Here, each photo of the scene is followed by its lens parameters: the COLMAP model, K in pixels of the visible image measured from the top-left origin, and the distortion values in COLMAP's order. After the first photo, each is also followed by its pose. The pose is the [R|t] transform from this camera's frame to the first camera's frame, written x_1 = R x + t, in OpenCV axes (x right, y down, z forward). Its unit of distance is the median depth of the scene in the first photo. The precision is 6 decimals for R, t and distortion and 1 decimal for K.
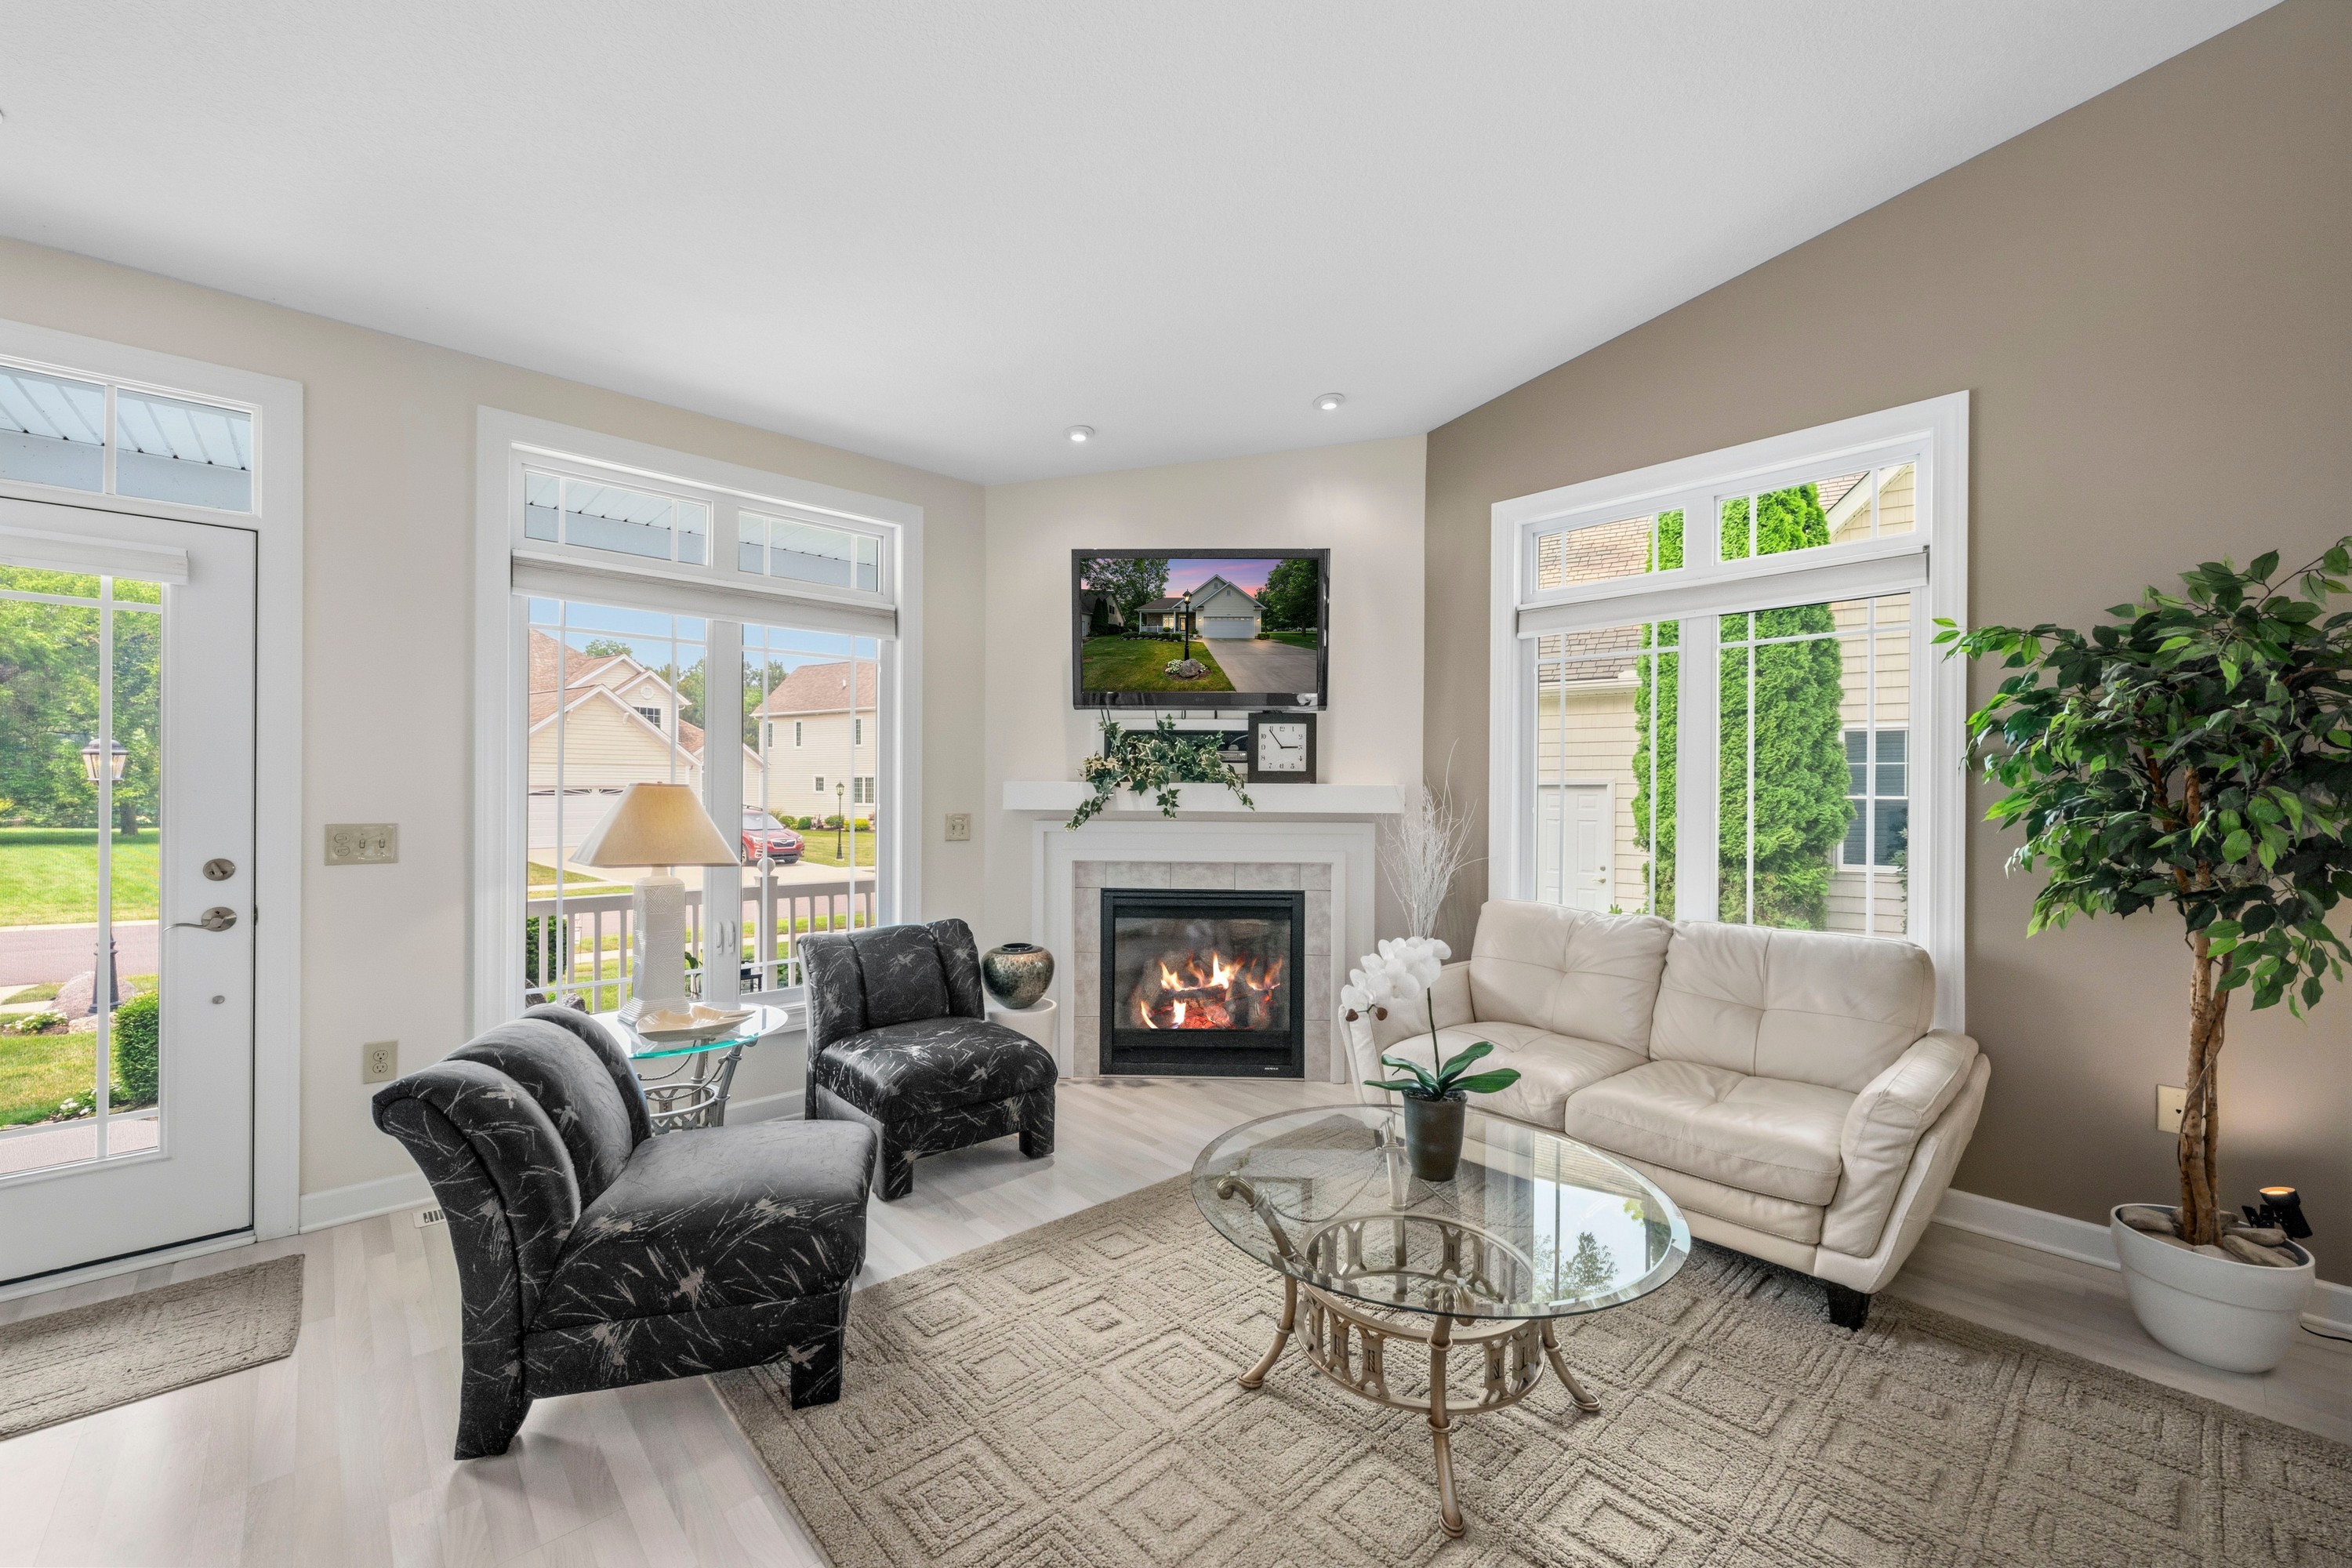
lens RADIAL K [[938.9, 0, 1171.3], [0, 938.9, 790.8], [0, 0, 1]] dist [-0.000630, -0.000145]
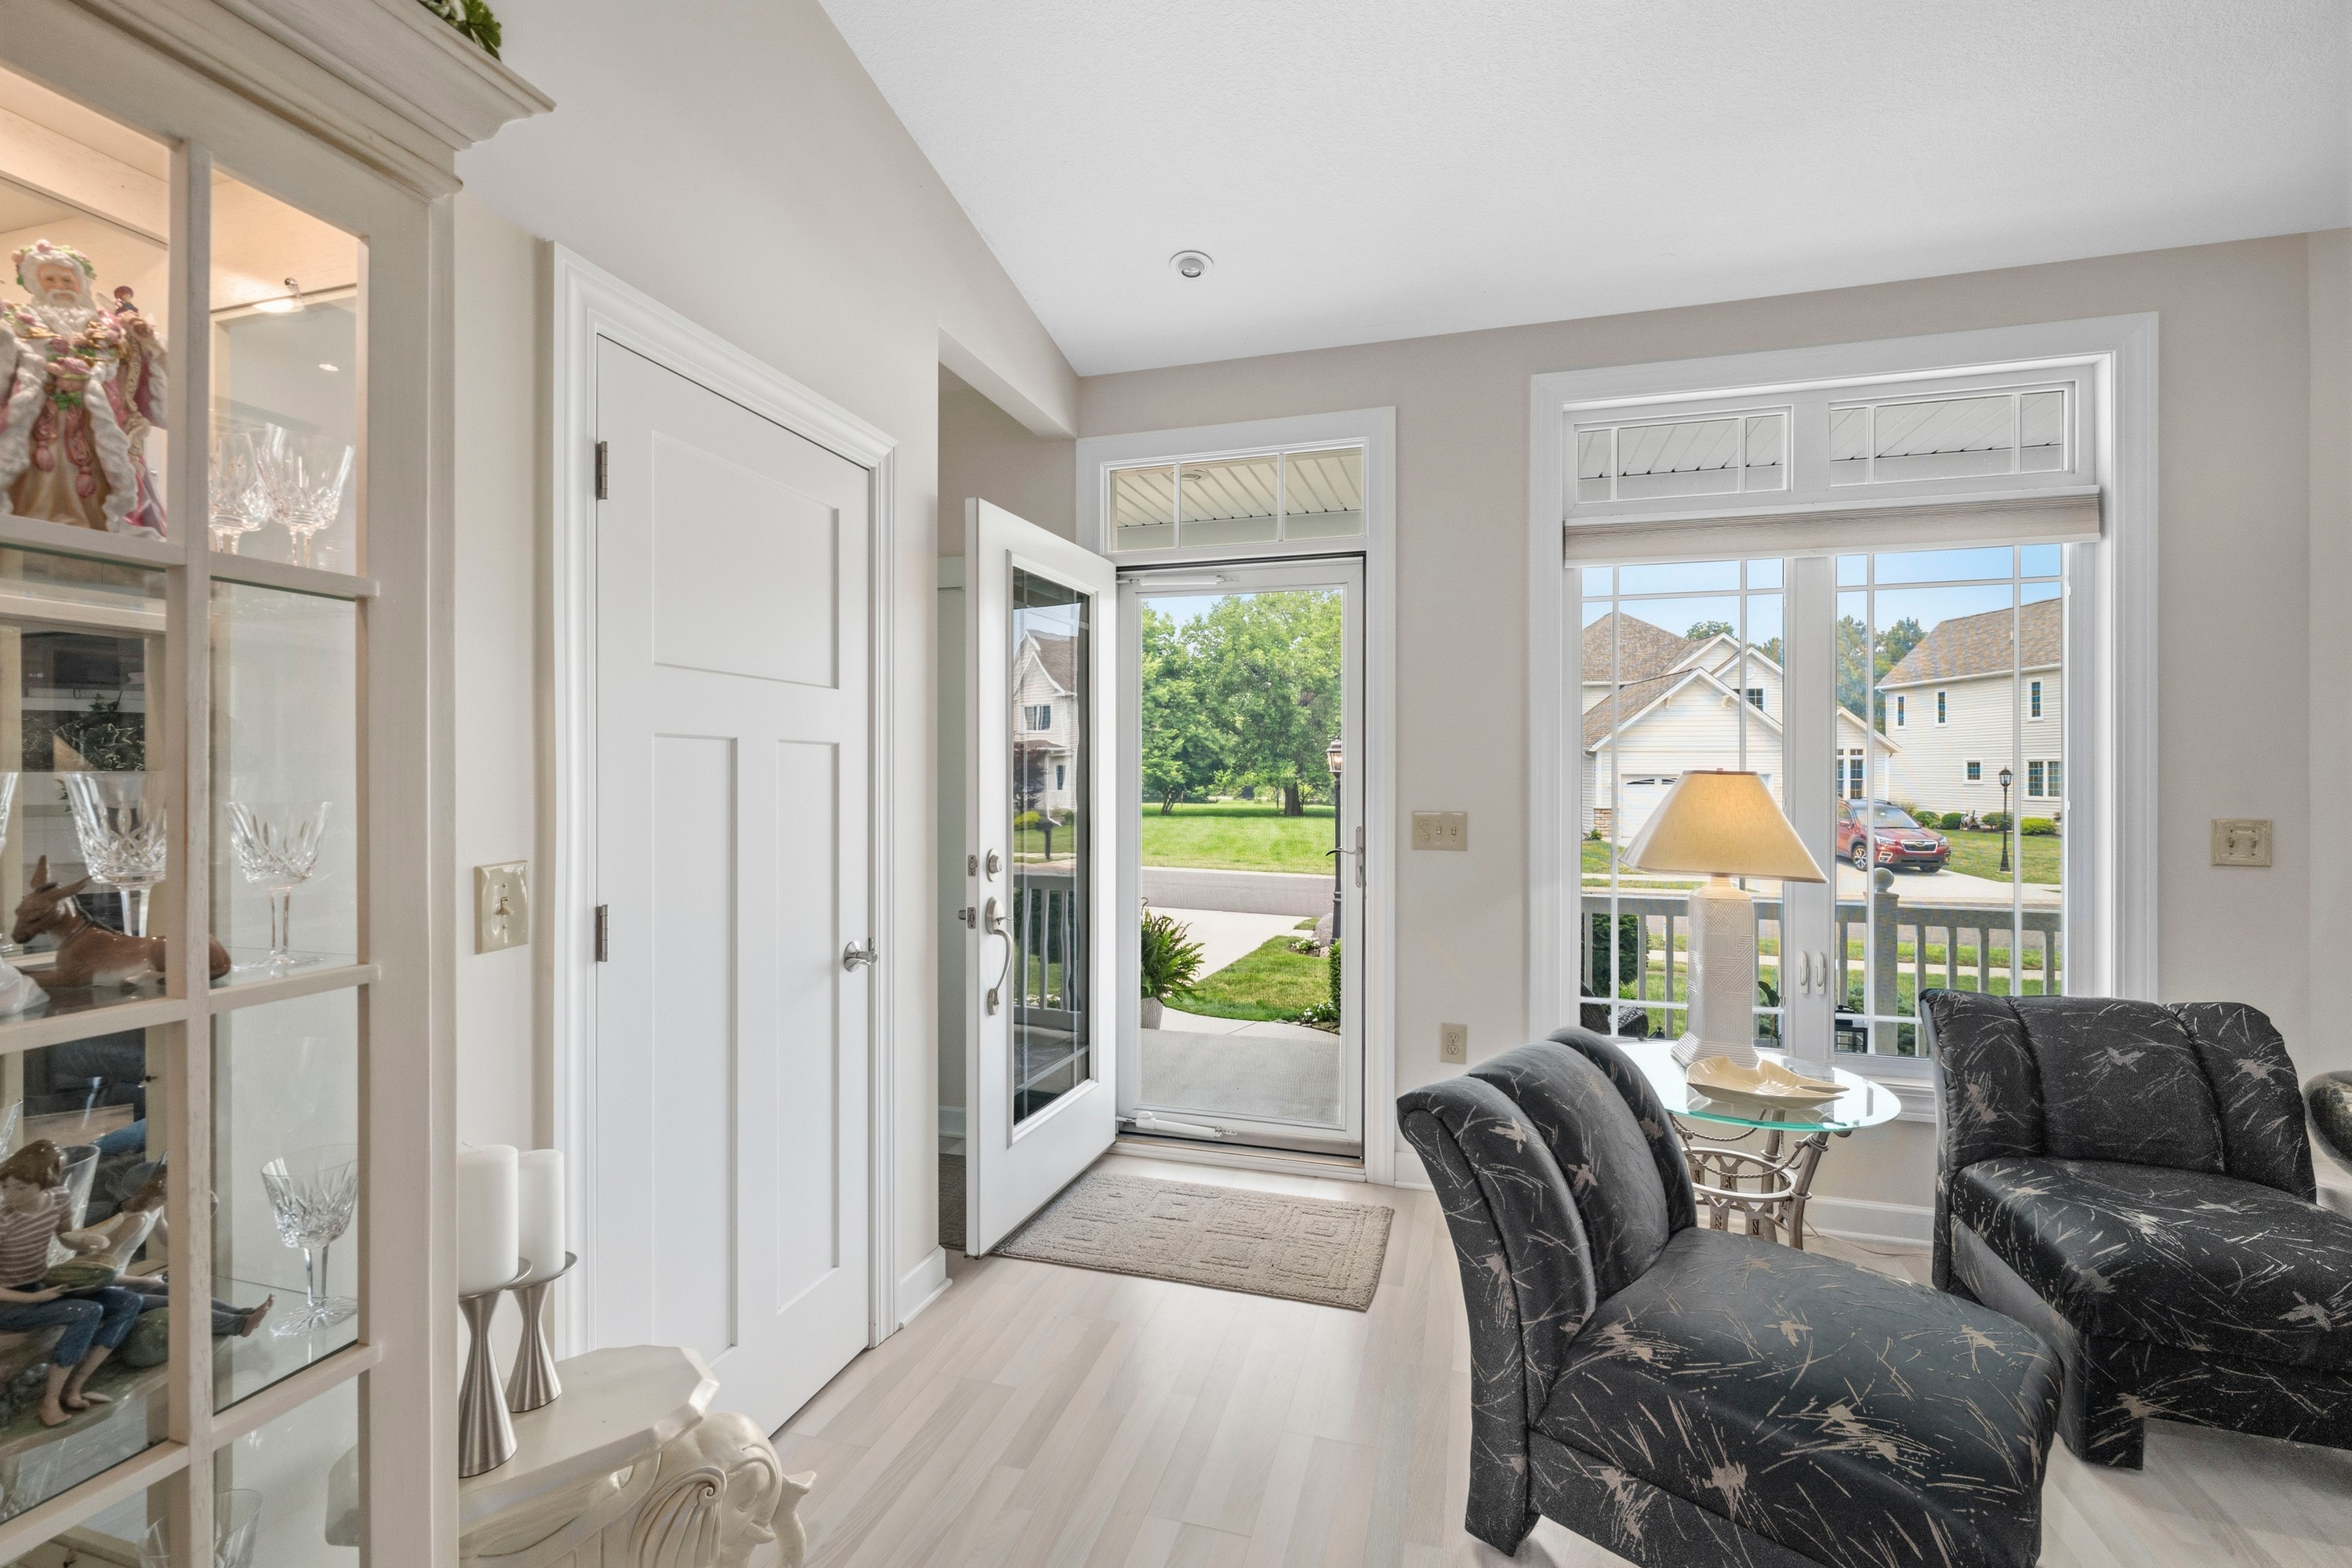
lens RADIAL K [[1014.1, 0, 1175.9], [0, 1014.1, 772.4], [0, 0, 1]] dist [-0.004202, 0.000028]
pose [[0.517176, -0.006329, -0.855856, -0.046165], [0.000138, 0.999973, -0.007311, 0.000113], [0.855879, 0.003663, 0.517163, 0.156652]]
